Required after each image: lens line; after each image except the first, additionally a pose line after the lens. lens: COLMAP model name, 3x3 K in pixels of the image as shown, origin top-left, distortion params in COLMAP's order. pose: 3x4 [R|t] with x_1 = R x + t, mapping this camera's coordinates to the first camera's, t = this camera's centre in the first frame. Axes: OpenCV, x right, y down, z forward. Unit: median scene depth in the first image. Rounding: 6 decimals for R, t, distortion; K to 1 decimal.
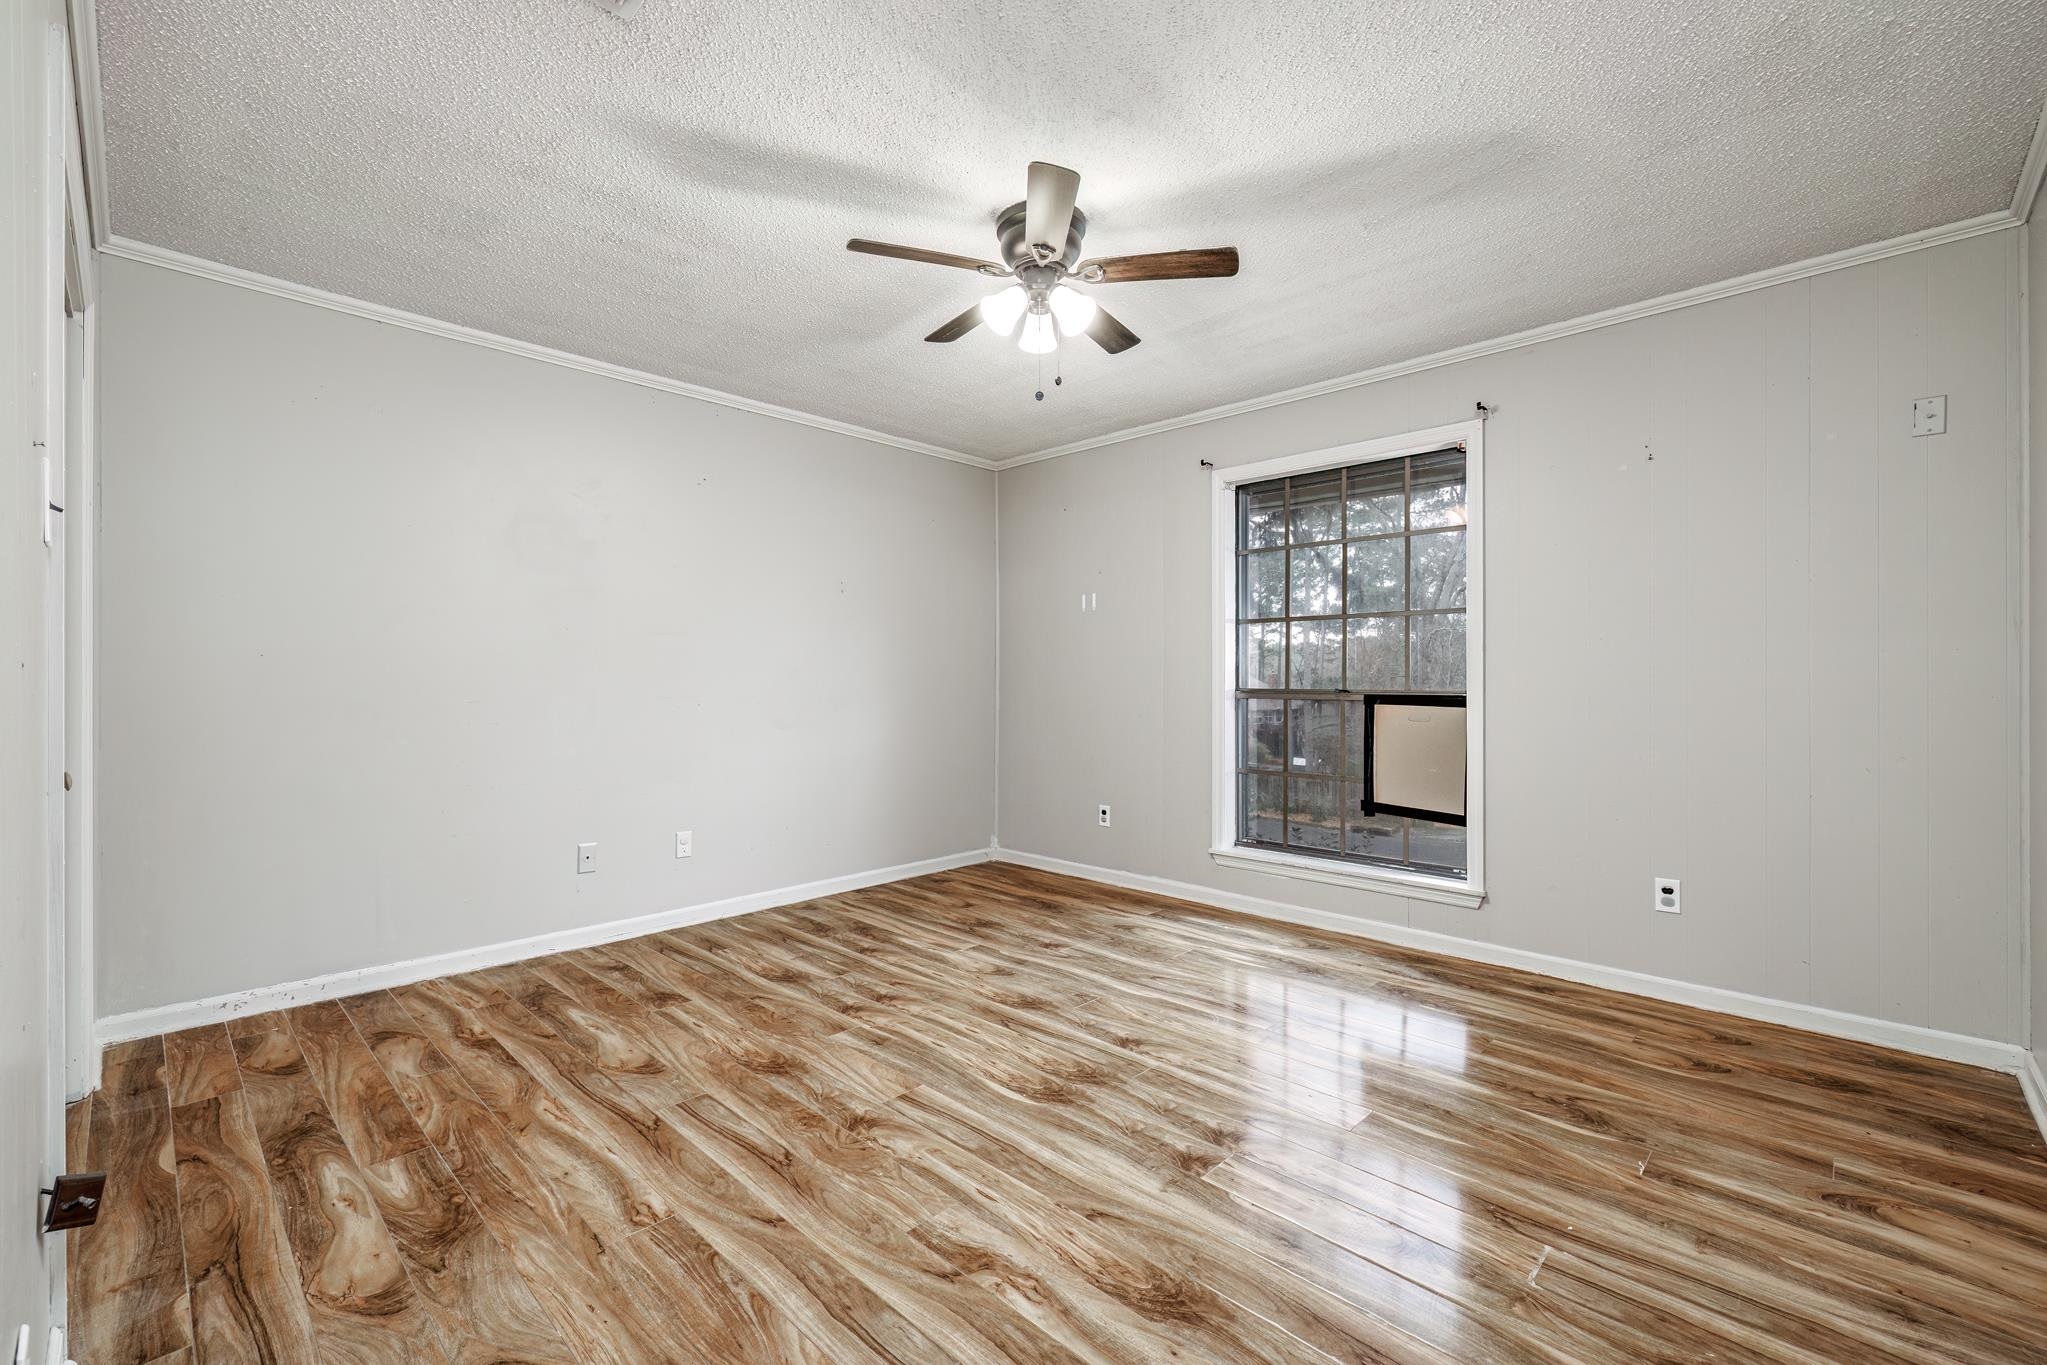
lens RADIAL K [[866.2, 0, 1022.9], [0, 866.2, 671.5], [0, 0, 1]] dist [-0.001627, 0.000089]
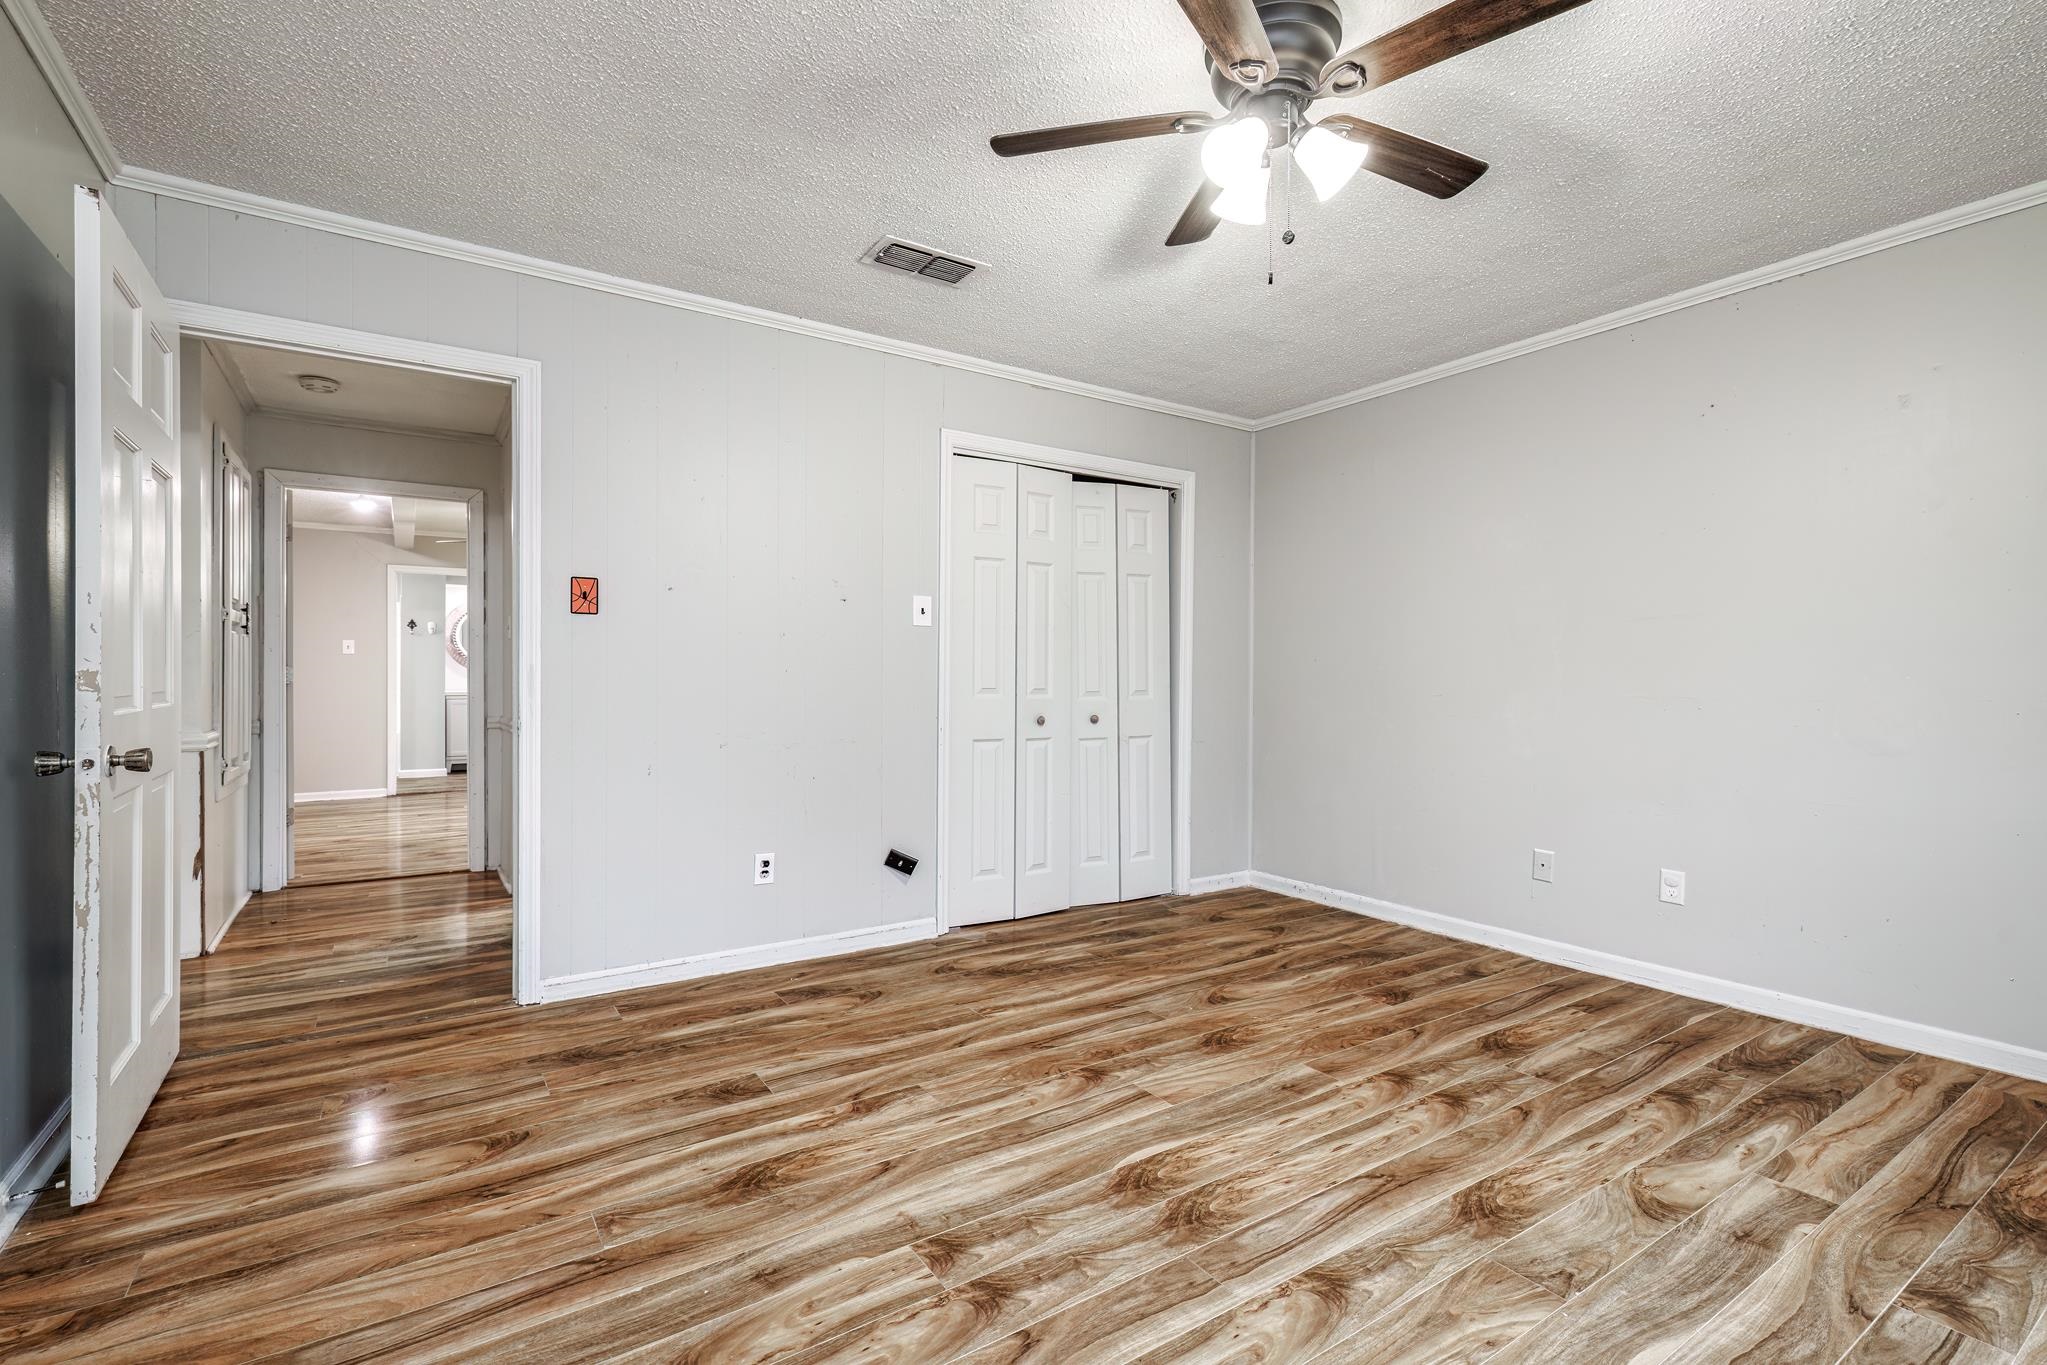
lens RADIAL K [[866.2, 0, 1022.9], [0, 866.2, 671.5], [0, 0, 1]] dist [-0.001627, 0.000089]
pose [[-0.188805, -0.009235, -0.981971, 0.693728], [0.008464, 0.999903, -0.011031, 0.023260], [0.981978, -0.010394, -0.188709, 0.866910]]
